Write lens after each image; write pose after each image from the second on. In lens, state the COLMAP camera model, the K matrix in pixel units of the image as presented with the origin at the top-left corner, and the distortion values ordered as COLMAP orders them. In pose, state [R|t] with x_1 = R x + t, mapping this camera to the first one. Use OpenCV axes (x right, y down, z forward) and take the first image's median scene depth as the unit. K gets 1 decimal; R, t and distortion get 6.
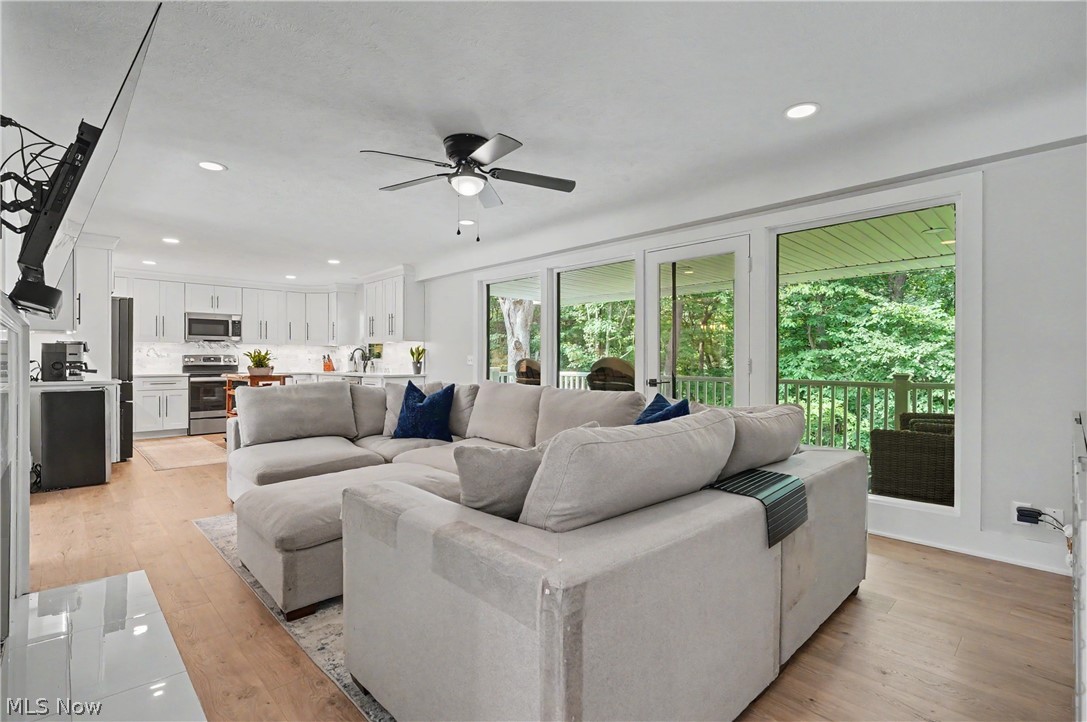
lens RADIAL K [[521.7, 0, 545.5], [0, 521.7, 360.7], [0, 0, 1]] dist [0.001020, 0.000783]
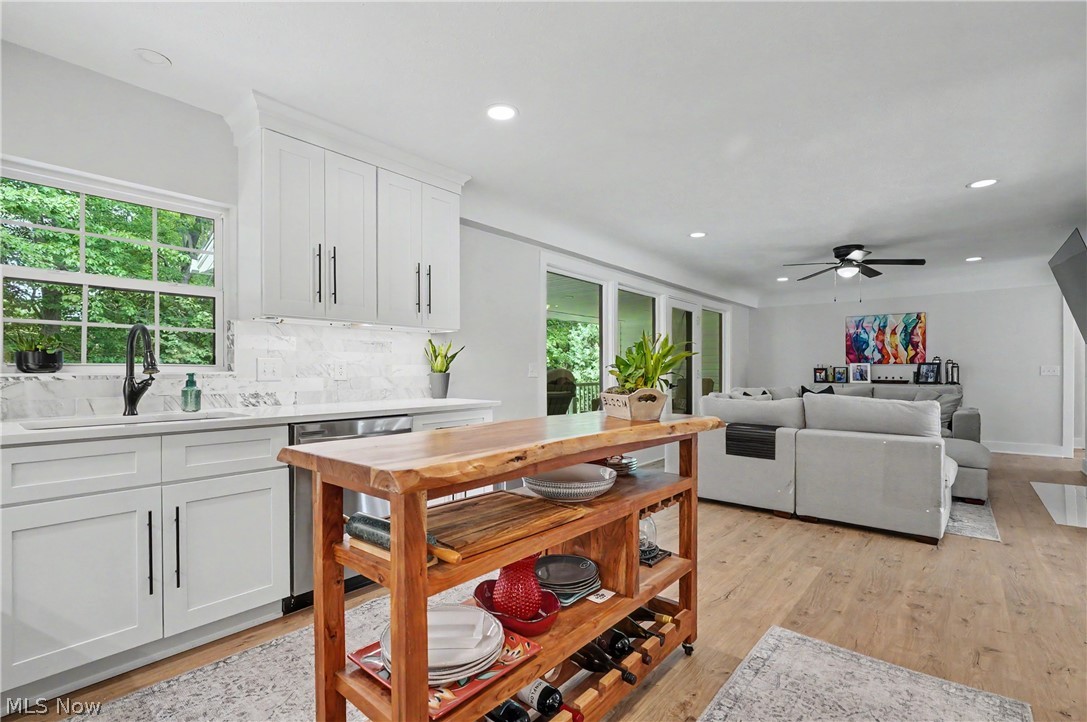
lens RADIAL K [[497.6, 0, 543.2], [0, 497.6, 369.6], [0, 0, 1]] dist [-0.005400, 0.000509]
pose [[-0.117108, 0.002851, 0.993115, -0.696866], [-0.000273, 0.999996, -0.002903, -0.000600], [-0.993119, -0.000611, -0.117106, 0.913808]]
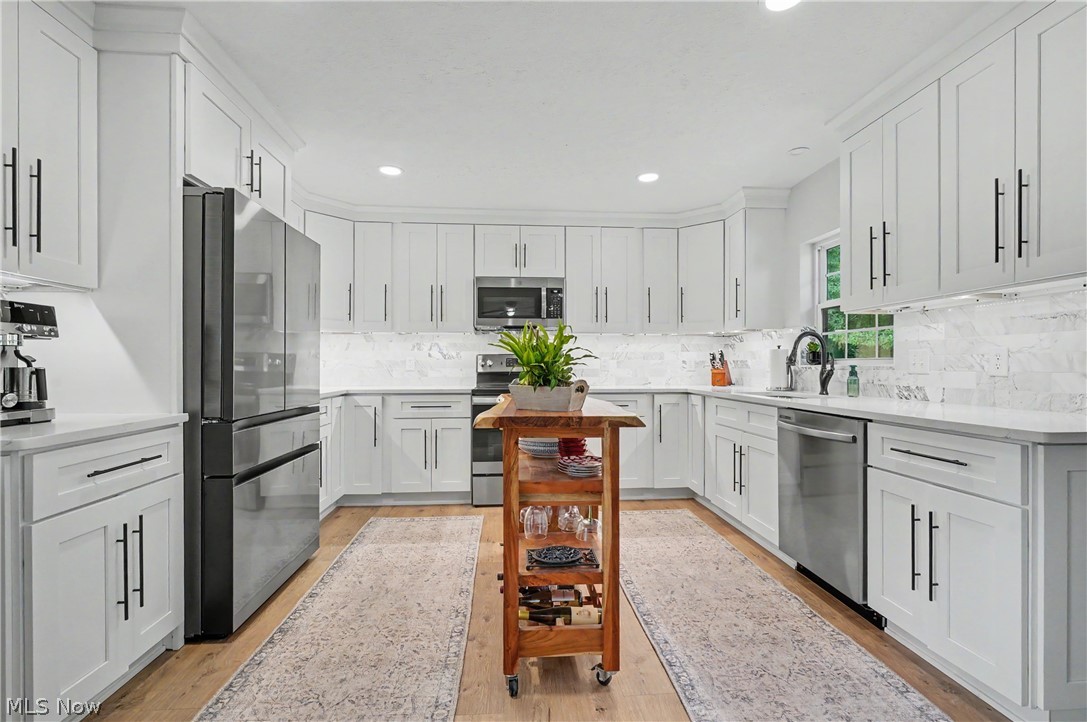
lens RADIAL K [[497.6, 0, 544.6], [0, 497.6, 366.5], [0, 0, 1]] dist [-0.005400, 0.000509]
pose [[0.778182, 0.001836, -0.628036, -0.308397], [-0.000119, 0.999996, 0.002776, 0.000721], [0.628039, -0.002086, 0.778179, 0.651940]]
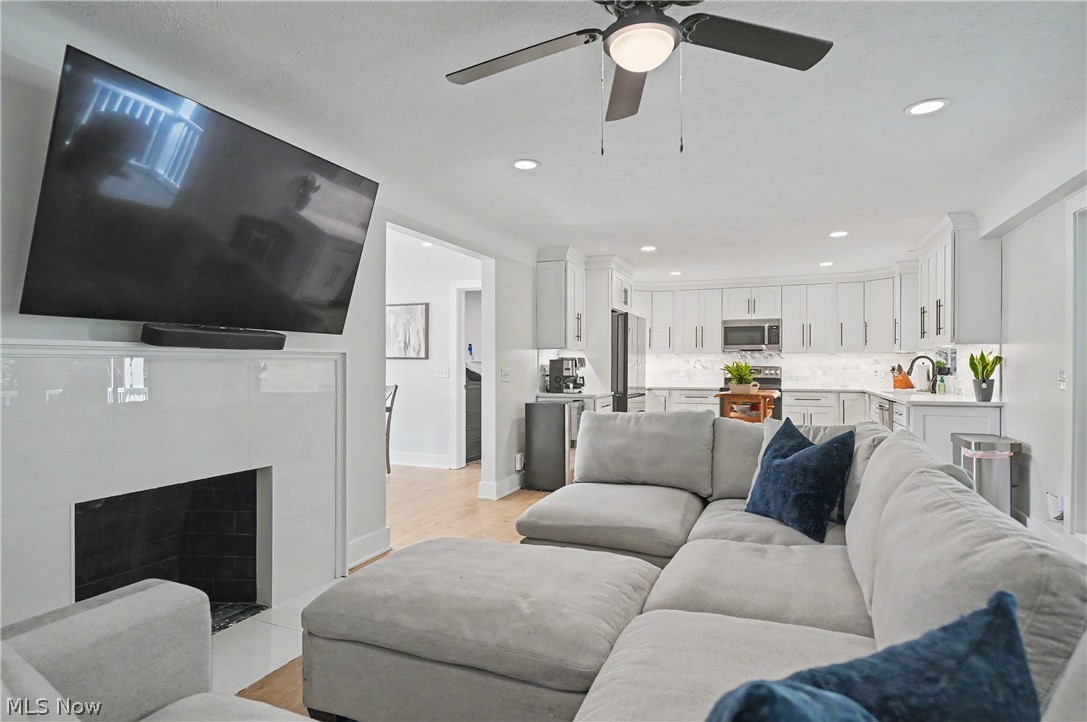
lens RADIAL K [[599.2, 0, 539.5], [0, 599.2, 367.9], [0, 0, 1]] dist [-0.004306, -0.000788]
pose [[0.413808, 0.002888, -0.910359, 0.141092], [-0.000753, 0.999996, 0.002829, -0.011943], [0.910364, -0.000485, 0.413809, 0.276416]]
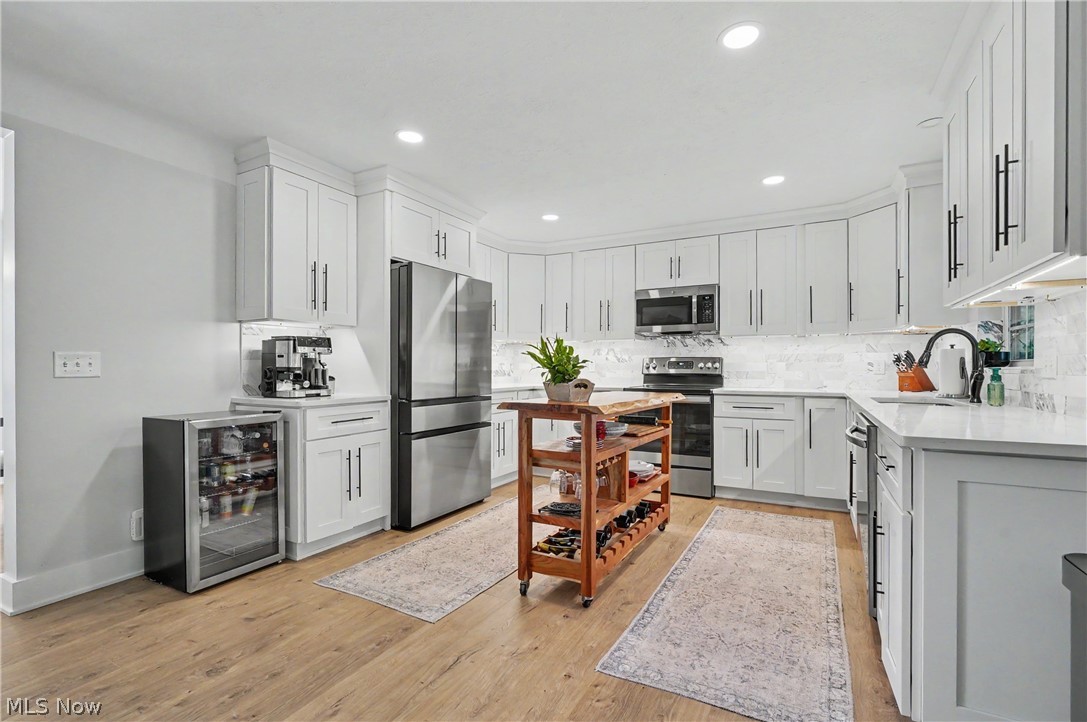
lens RADIAL K [[497.6, 0, 545.6], [0, 497.6, 366.9], [0, 0, 1]] dist [-0.005400, 0.000509]
pose [[0.309951, -0.000347, -0.950752, -0.152792], [-0.000688, 1.000000, -0.000589, 0.000556], [0.950752, 0.000837, 0.309951, 0.726355]]
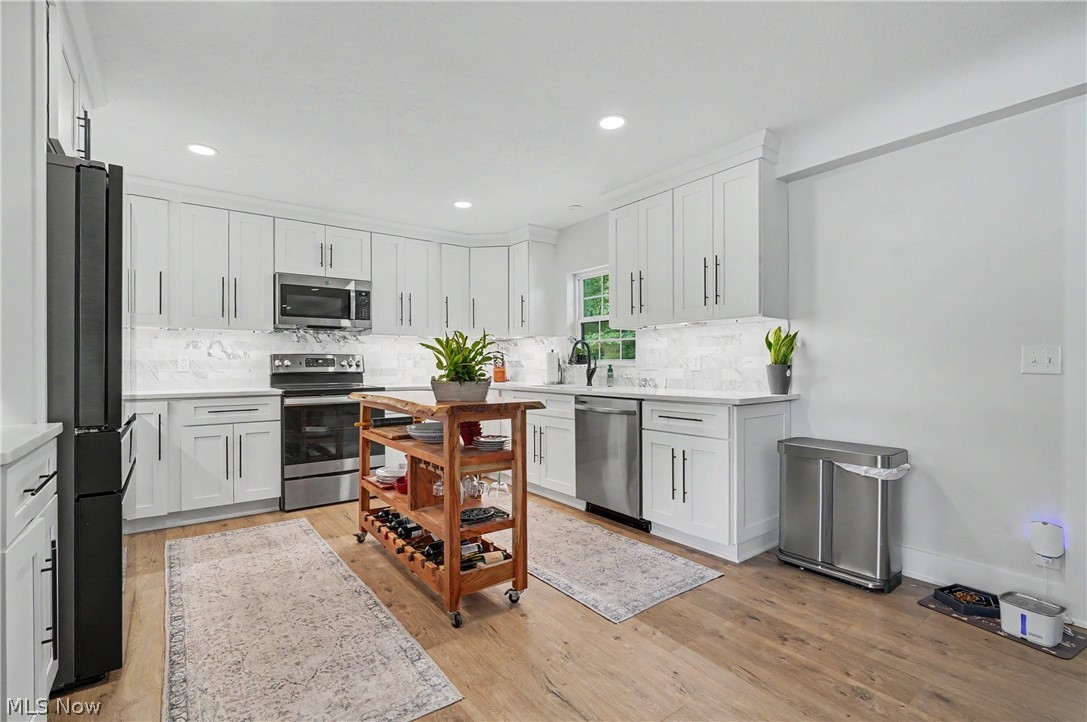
lens RADIAL K [[497.6, 0, 543.5], [0, 497.6, 364.4], [0, 0, 1]] dist [-0.005400, 0.000509]
pose [[0.994074, -0.002131, -0.108684, -0.376765], [0.002110, 0.999998, -0.000307, 0.000604], [0.108685, 0.000076, 0.994076, 0.546156]]
